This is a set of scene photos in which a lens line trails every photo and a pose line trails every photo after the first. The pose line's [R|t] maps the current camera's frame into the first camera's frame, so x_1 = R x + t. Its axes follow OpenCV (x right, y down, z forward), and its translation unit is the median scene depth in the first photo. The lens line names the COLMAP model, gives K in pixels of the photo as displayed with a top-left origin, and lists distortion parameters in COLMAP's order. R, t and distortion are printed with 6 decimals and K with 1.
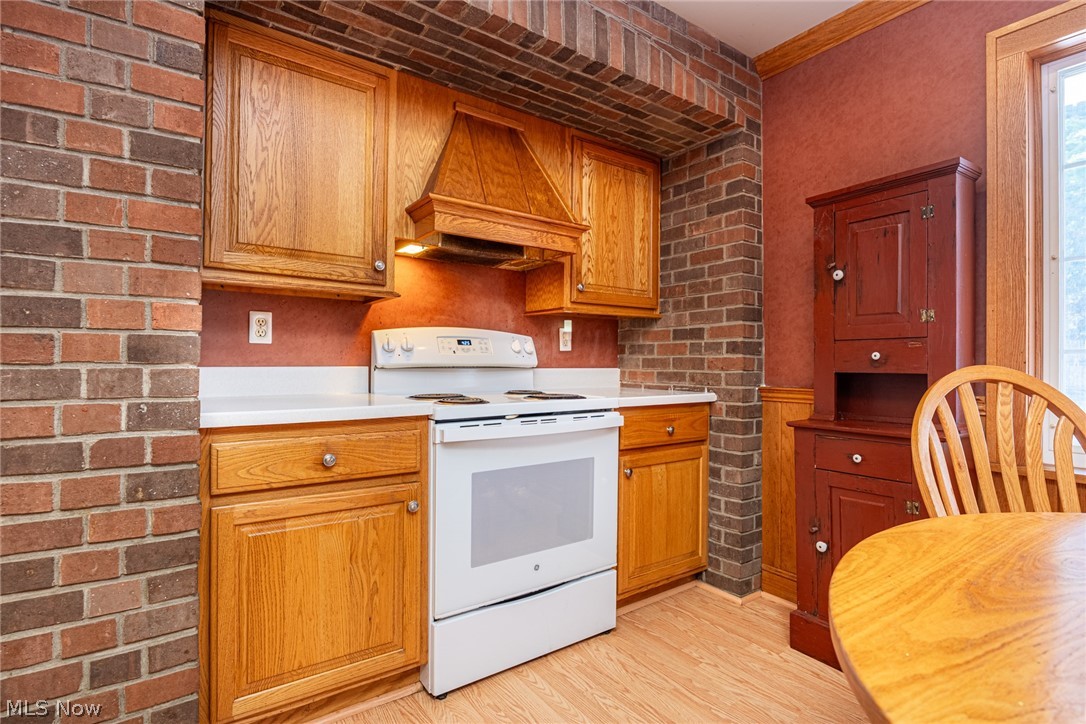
lens RADIAL K [[530.9, 0, 543.0], [0, 530.9, 362.0], [0, 0, 1]] dist [-0.008223, -0.000549]
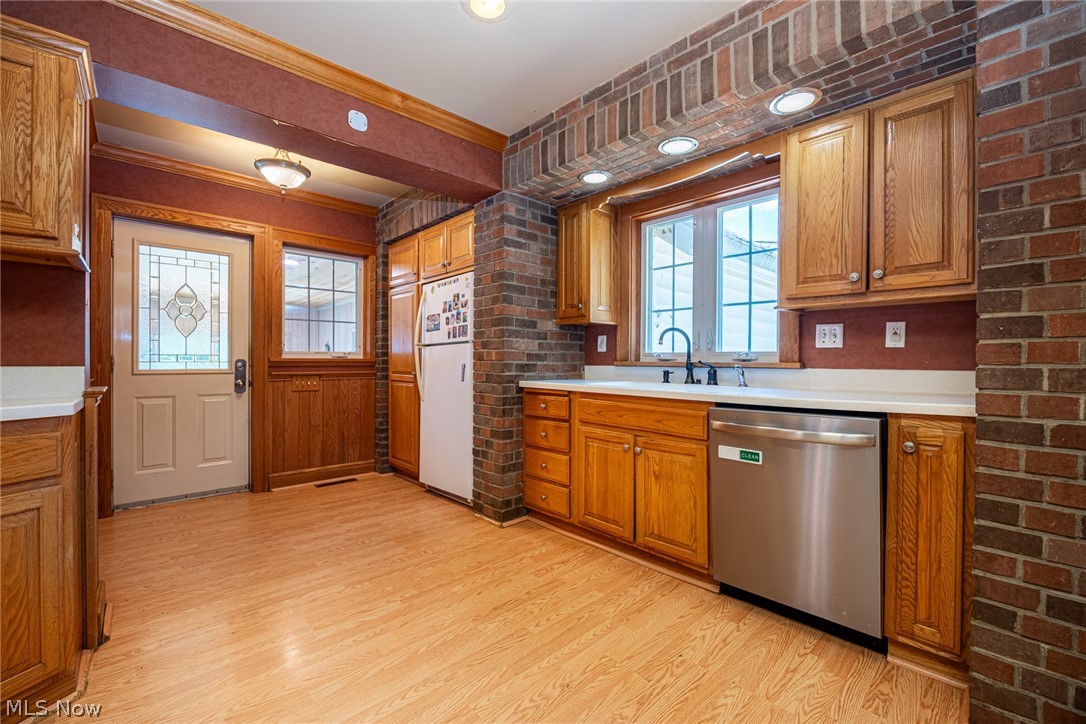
lens RADIAL K [[451.3, 0, 543.0], [0, 451.3, 362.0], [0, 0, 1]] dist [-0.010201, -0.000108]
pose [[0.143043, 0.000900, -0.989716, 0.031967], [-0.003310, 0.999994, 0.000431, 0.000795], [0.989711, 0.003214, 0.143046, -0.279293]]
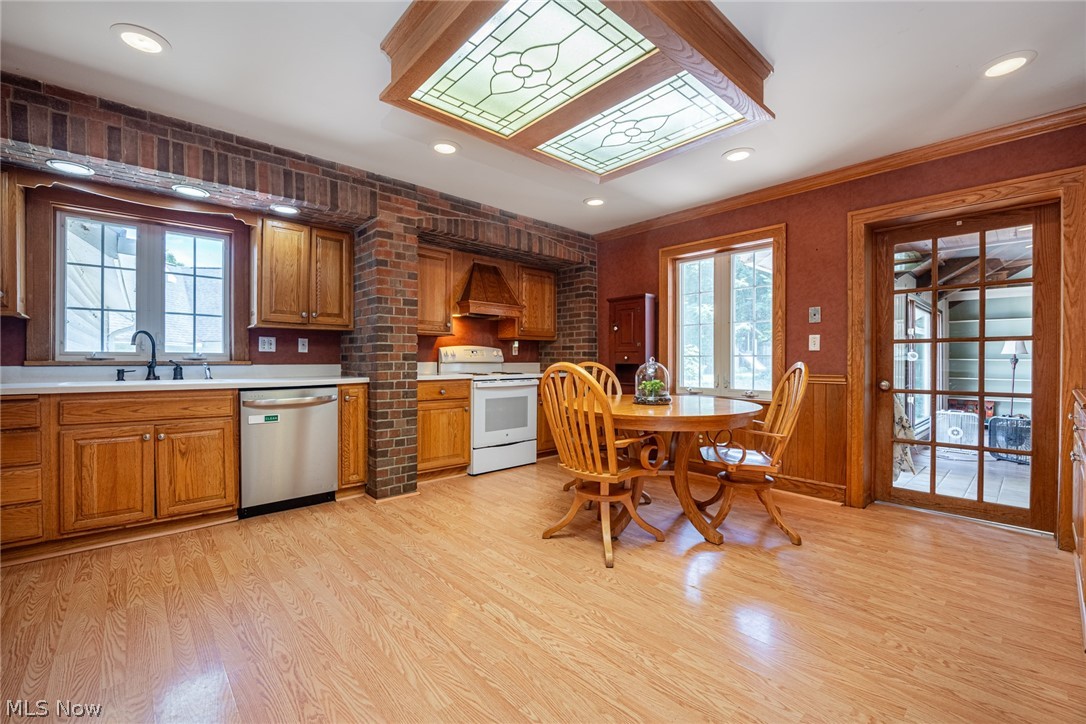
lens RADIAL K [[451.3, 0, 543.0], [0, 451.3, 362.0], [0, 0, 1]] dist [-0.010201, -0.000108]
pose [[0.992057, -0.003139, 0.125752, -0.150232], [0.002417, 0.999980, 0.005895, -0.003959], [-0.125768, -0.005544, 0.992044, -1.674334]]
